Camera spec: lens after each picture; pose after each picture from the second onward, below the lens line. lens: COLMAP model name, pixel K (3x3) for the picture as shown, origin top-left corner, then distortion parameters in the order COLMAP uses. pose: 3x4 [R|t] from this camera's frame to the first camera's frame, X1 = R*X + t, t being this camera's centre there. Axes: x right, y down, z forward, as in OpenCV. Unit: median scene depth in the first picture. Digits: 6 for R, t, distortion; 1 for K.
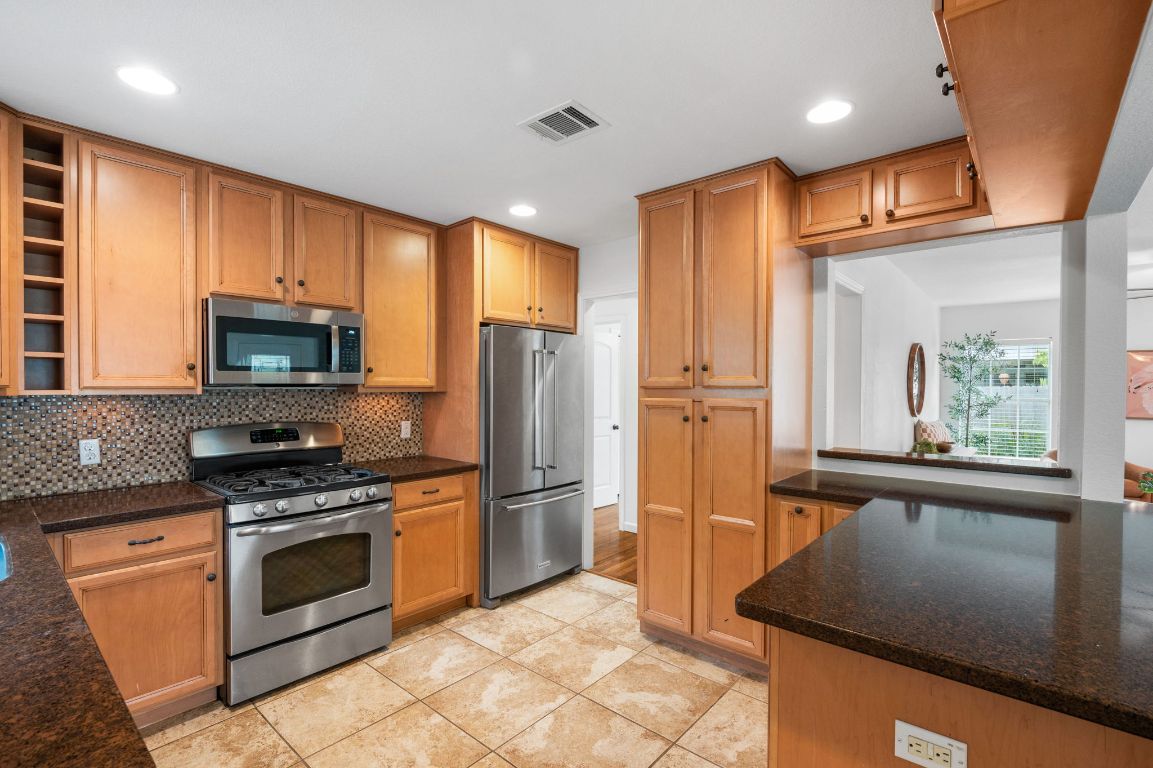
lens RADIAL K [[532.0, 0, 571.5], [0, 532.0, 389.9], [0, 0, 1]] dist [-0.001616, -0.000519]
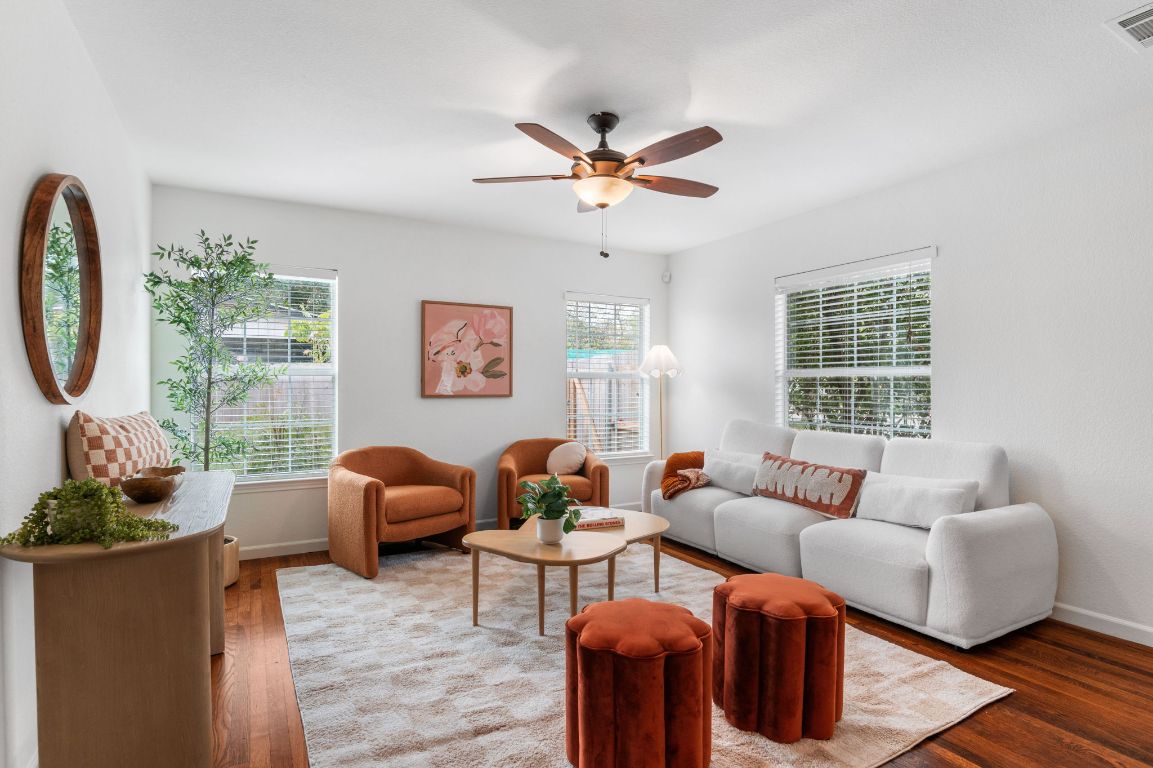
lens RADIAL K [[532.0, 0, 571.5], [0, 532.0, 389.5], [0, 0, 1]] dist [-0.001616, -0.000519]
pose [[0.305191, -0.006392, 0.952270, 0.380711], [0.004279, 0.999977, 0.005341, 0.036289], [-0.952282, 0.002444, 0.305211, 0.530740]]
